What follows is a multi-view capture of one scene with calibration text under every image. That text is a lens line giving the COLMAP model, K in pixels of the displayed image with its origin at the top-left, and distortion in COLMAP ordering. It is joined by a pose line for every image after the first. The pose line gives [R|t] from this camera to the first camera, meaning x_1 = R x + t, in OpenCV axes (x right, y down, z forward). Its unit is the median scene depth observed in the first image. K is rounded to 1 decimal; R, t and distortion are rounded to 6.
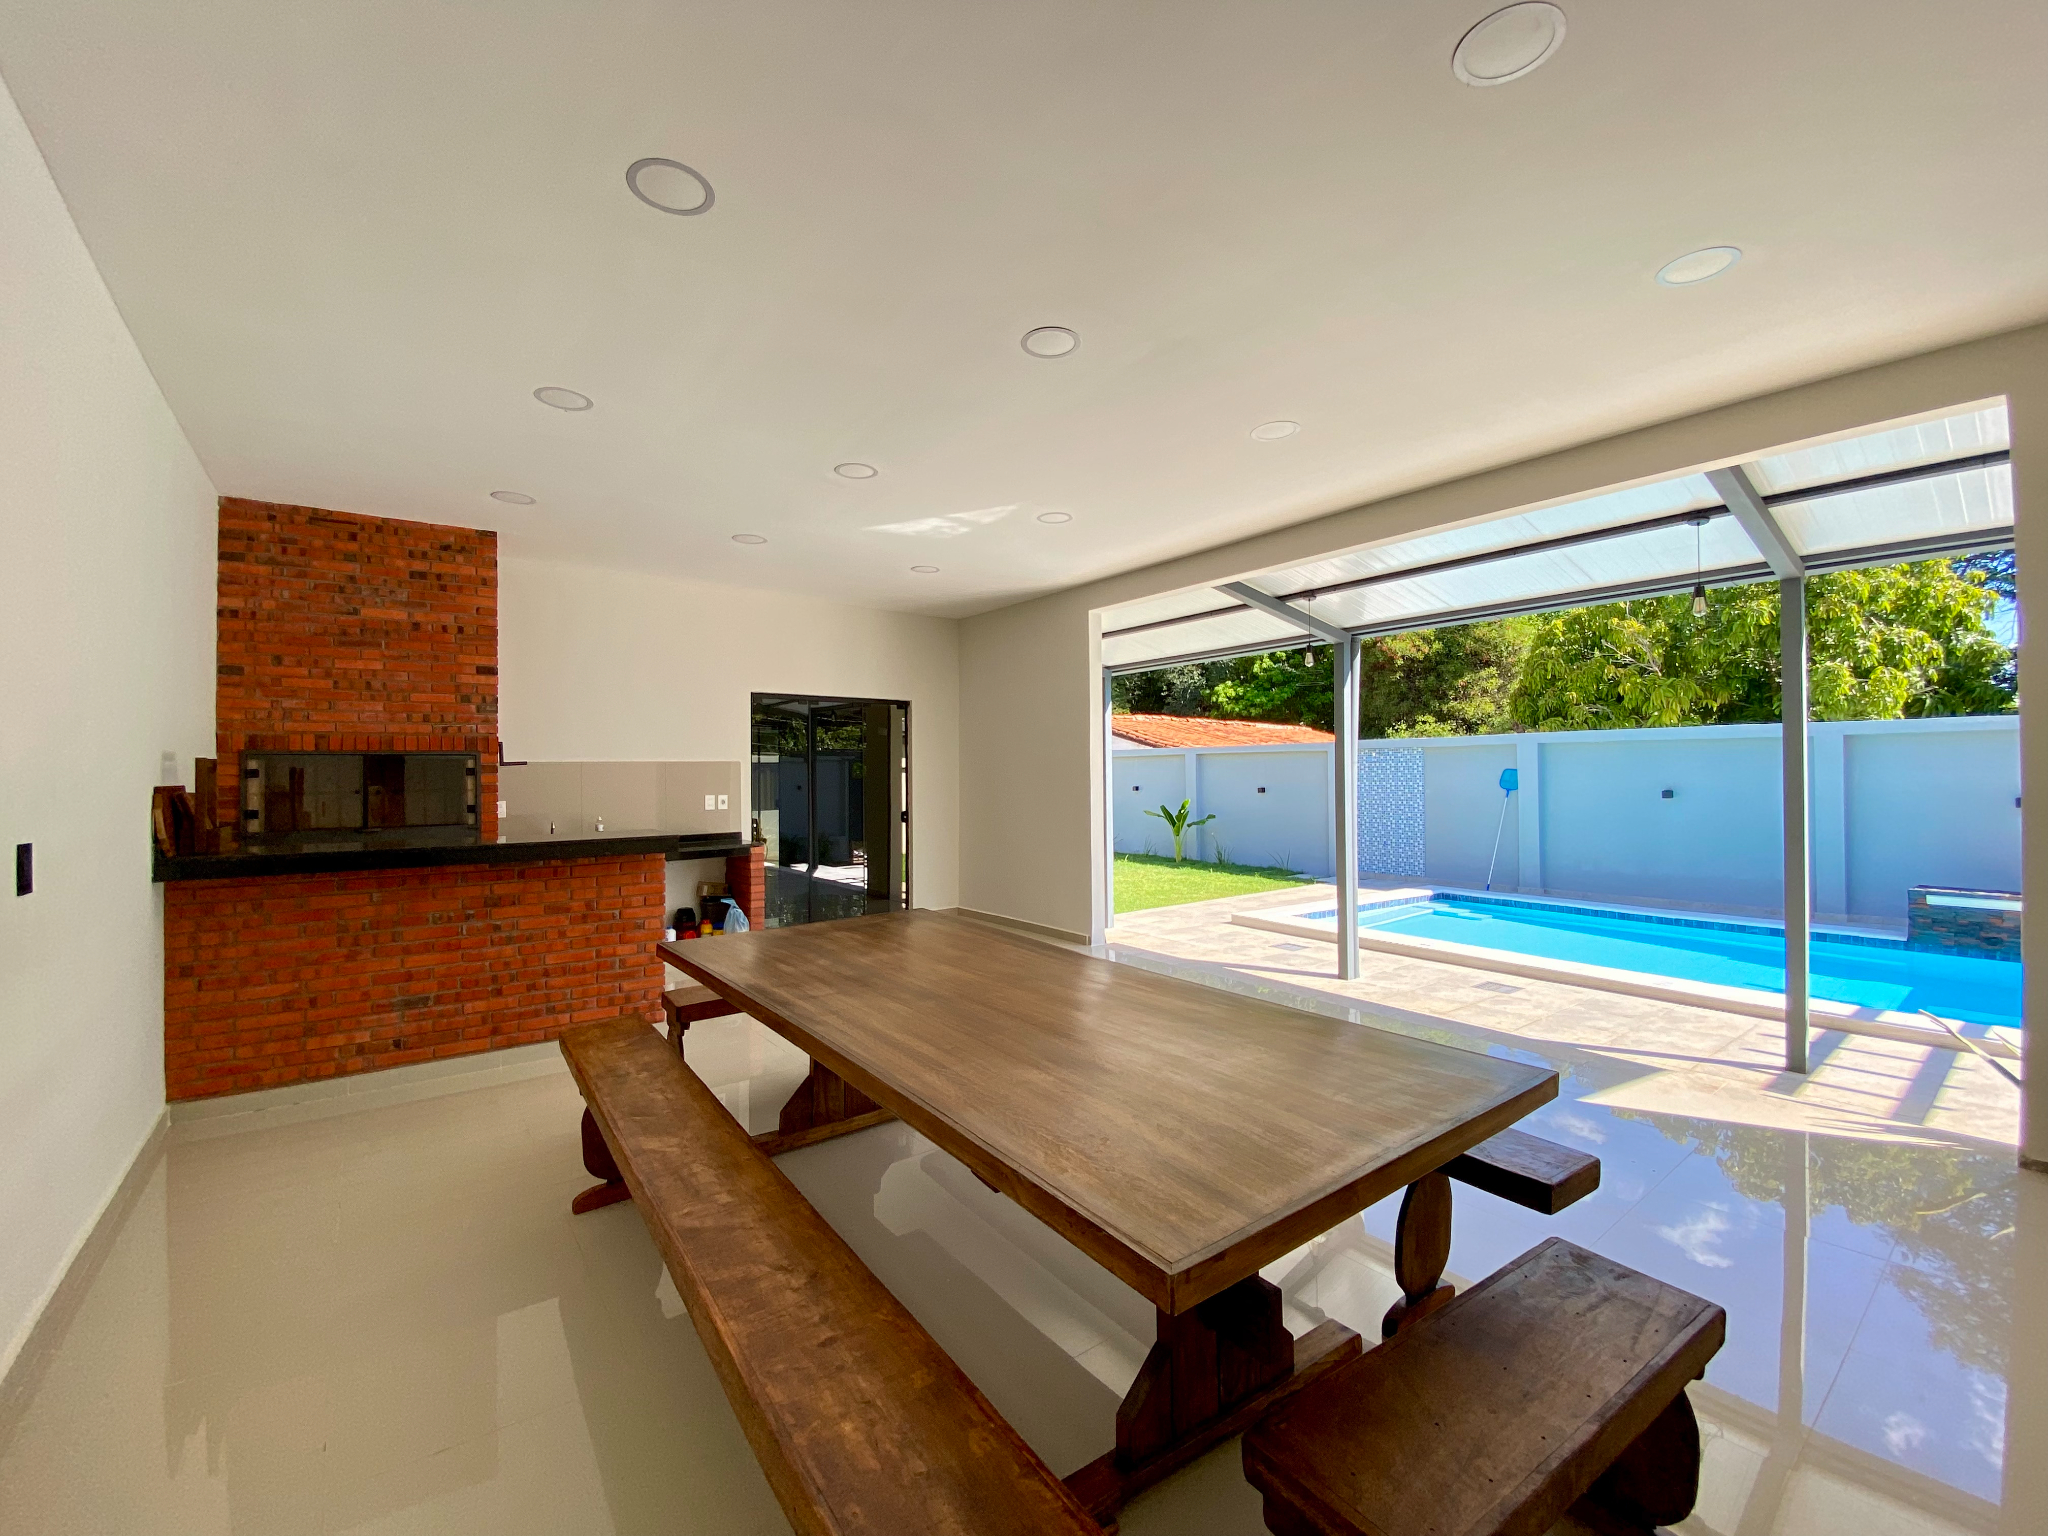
lens RADIAL K [[824.4, 0, 1012.3], [0, 824.4, 766.1], [0, 0, 1]] dist [0.005252, -0.011174]
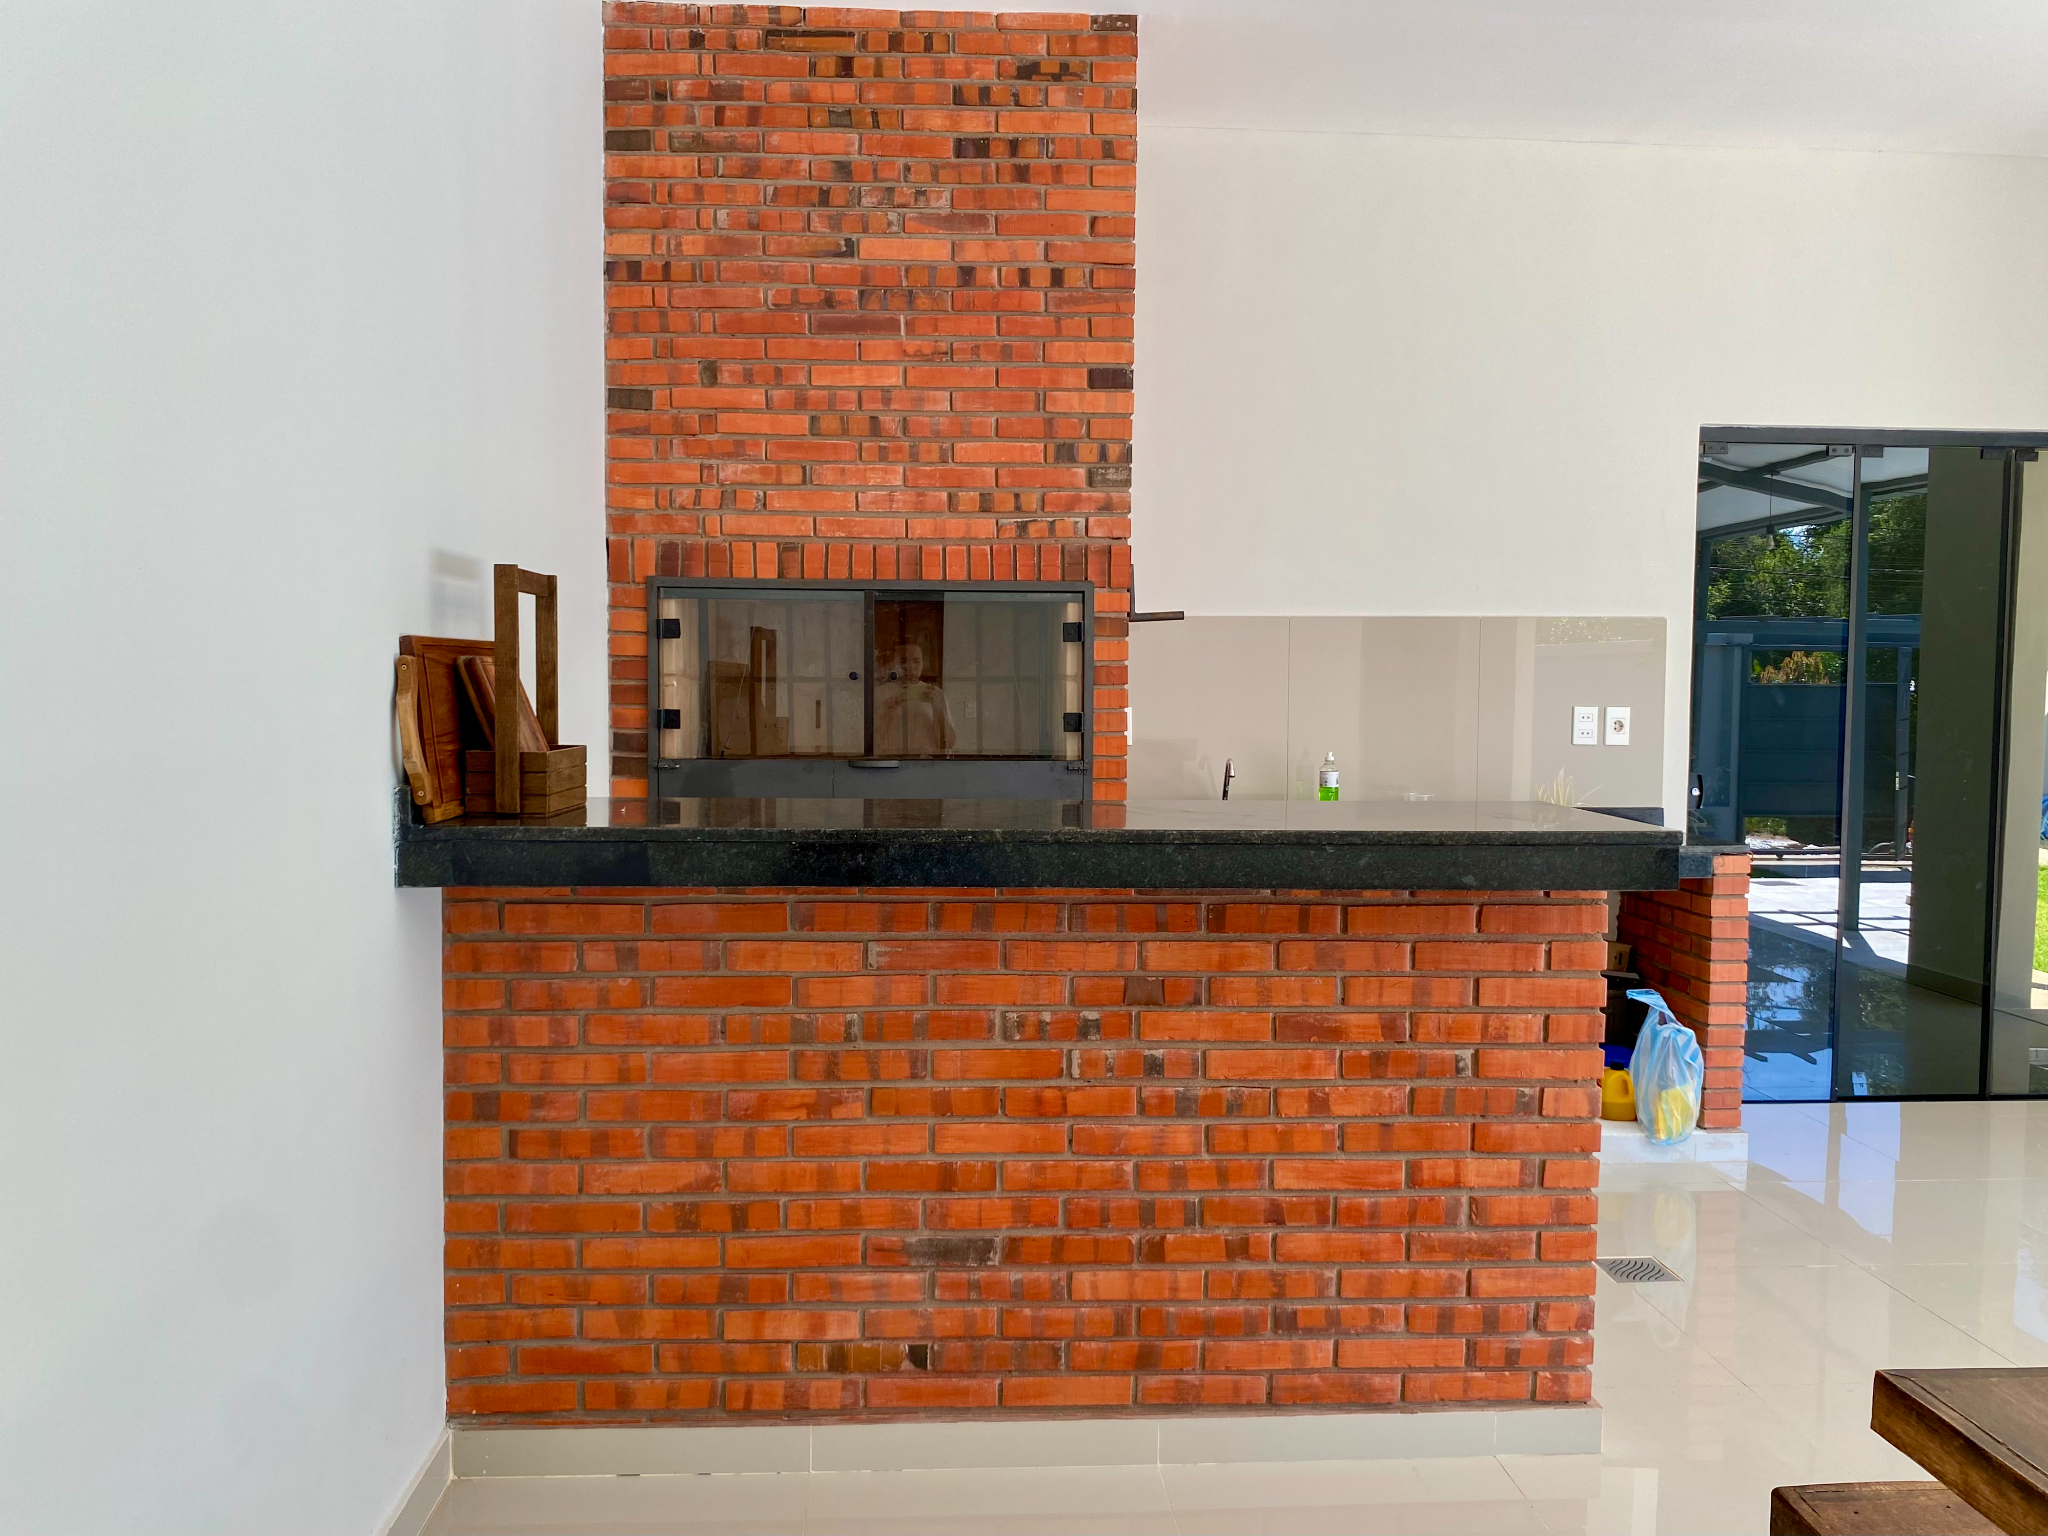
lens RADIAL K [[1597.5, 0, 1041.0], [0, 1597.5, 788.0], [0, 0, 1]] dist [0.033332, -0.044815]
pose [[0.839178, 0.055724, -0.540995, -0.280779], [-0.012276, 0.996424, 0.083593, 0.021382], [0.543718, -0.063508, 0.836862, 0.381991]]
